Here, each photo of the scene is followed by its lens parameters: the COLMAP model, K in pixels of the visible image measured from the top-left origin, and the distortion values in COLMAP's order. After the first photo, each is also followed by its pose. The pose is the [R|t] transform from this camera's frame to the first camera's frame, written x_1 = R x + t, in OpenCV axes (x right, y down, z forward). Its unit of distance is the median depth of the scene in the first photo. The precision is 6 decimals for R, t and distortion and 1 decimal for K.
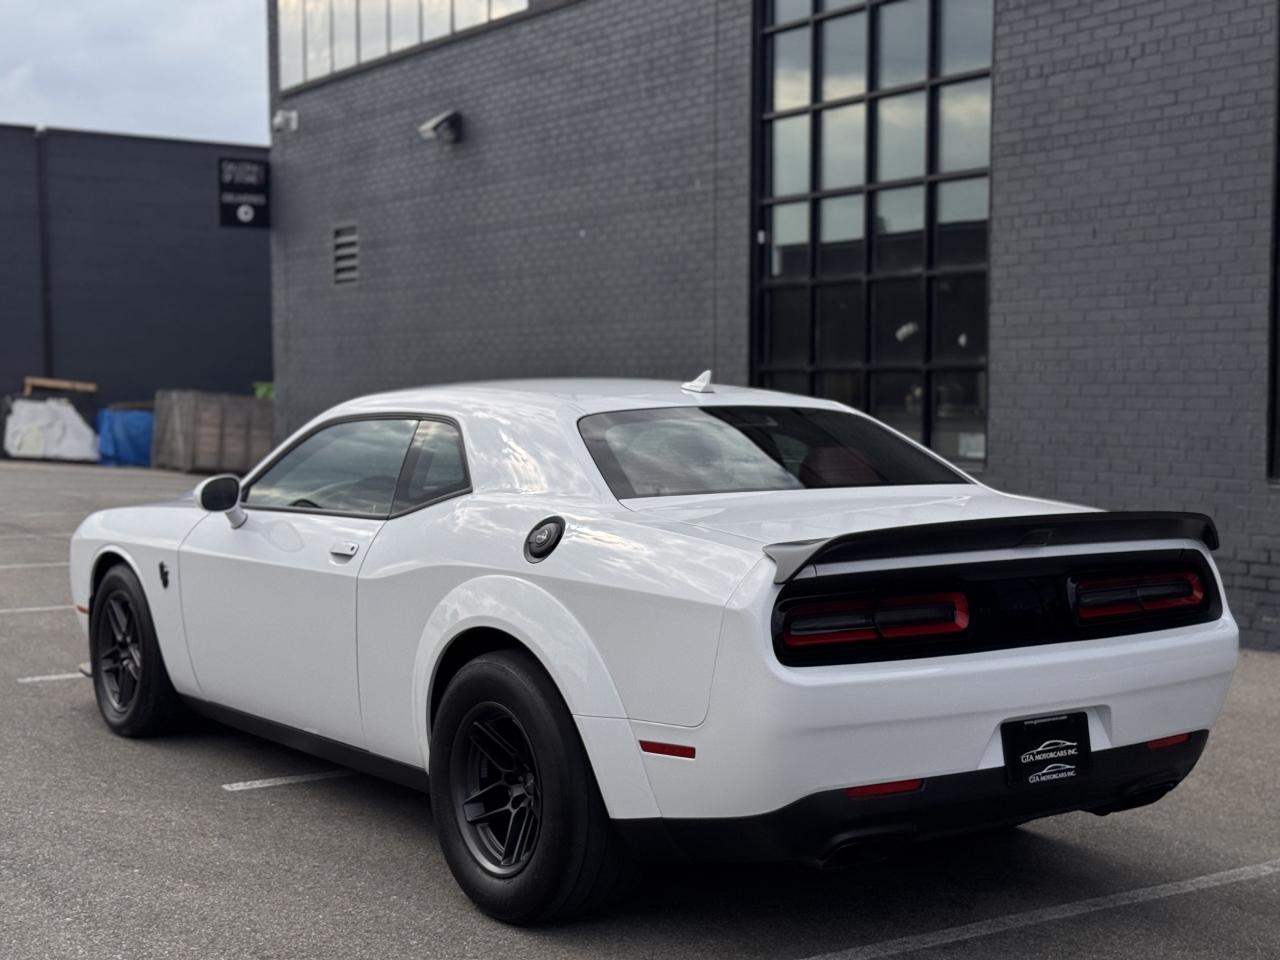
lens RADIAL K [[1805.1, 0, 632.2], [0, 1805.1, 483.5], [0, 0, 1]] dist [0.188393, -0.443894]
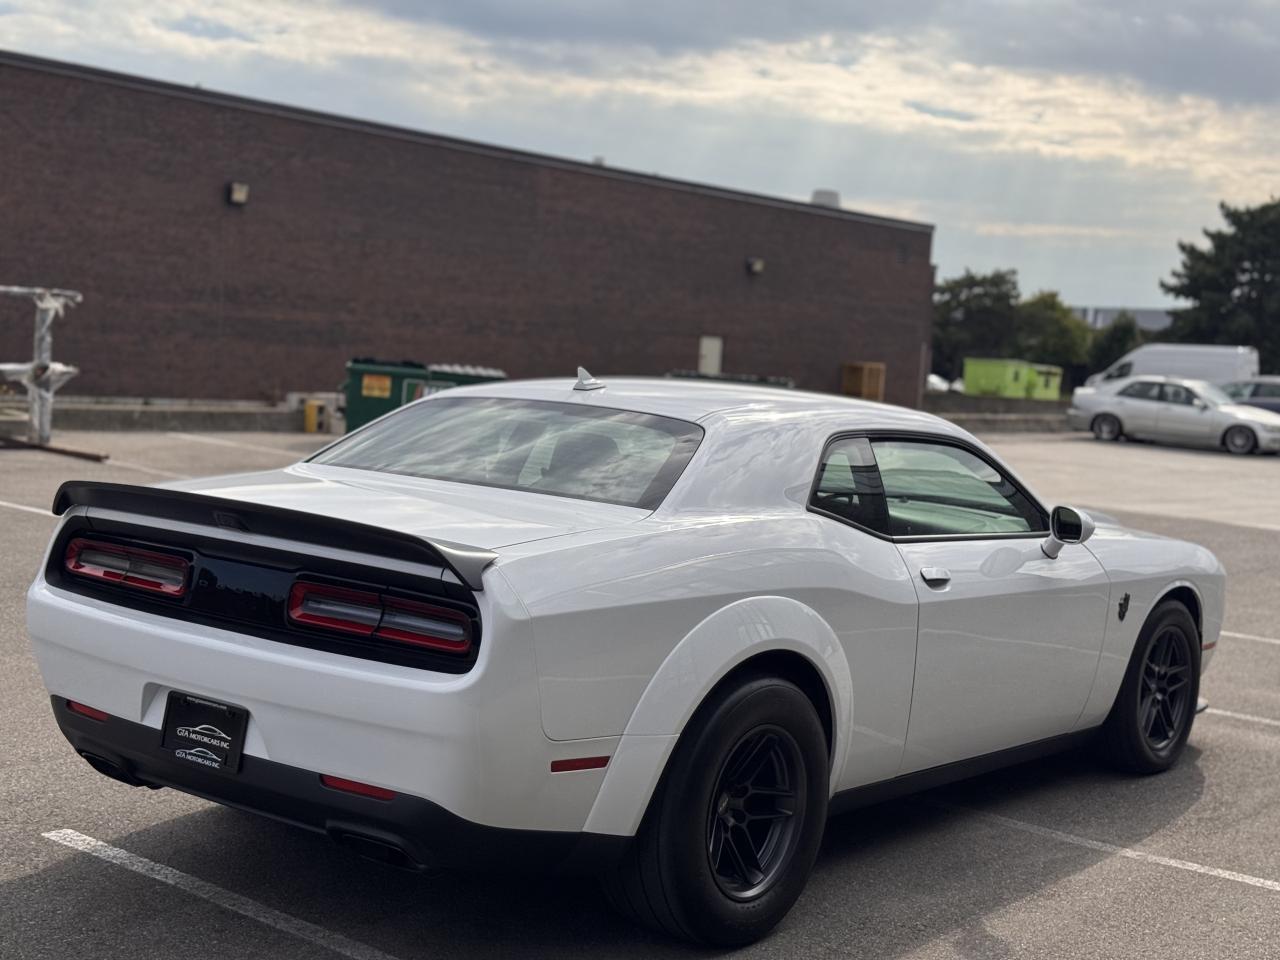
lens RADIAL K [[1804.8, 0, 636.2], [0, 1804.8, 476.2], [0, 0, 1]] dist [0.181235, -0.406864]
pose [[0.270064, 0.077826, -0.959692, 1.212443], [-0.120981, 0.991571, 0.046366, -0.066469], [0.955212, 0.103583, 0.277203, 0.916964]]
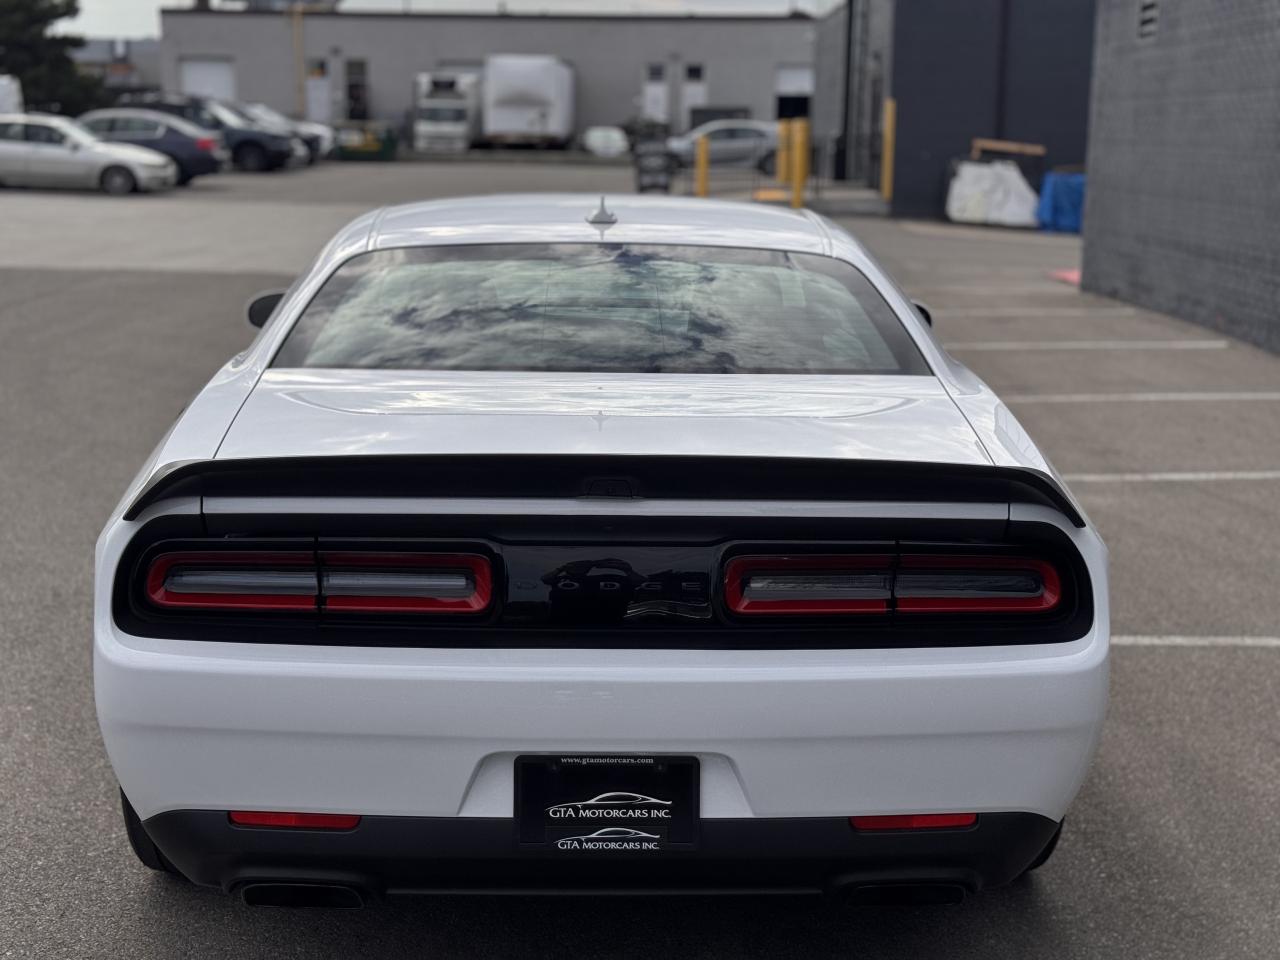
lens RADIAL K [[1805.1, 0, 632.2], [0, 1805.1, 483.5], [0, 0, 1]] dist [0.188393, -0.443894]
pose [[0.824854, 0.115614, -0.553398, 0.575447], [-0.041264, 0.988567, 0.145023, -0.064486], [0.563838, -0.096787, 0.820194, 0.465687]]
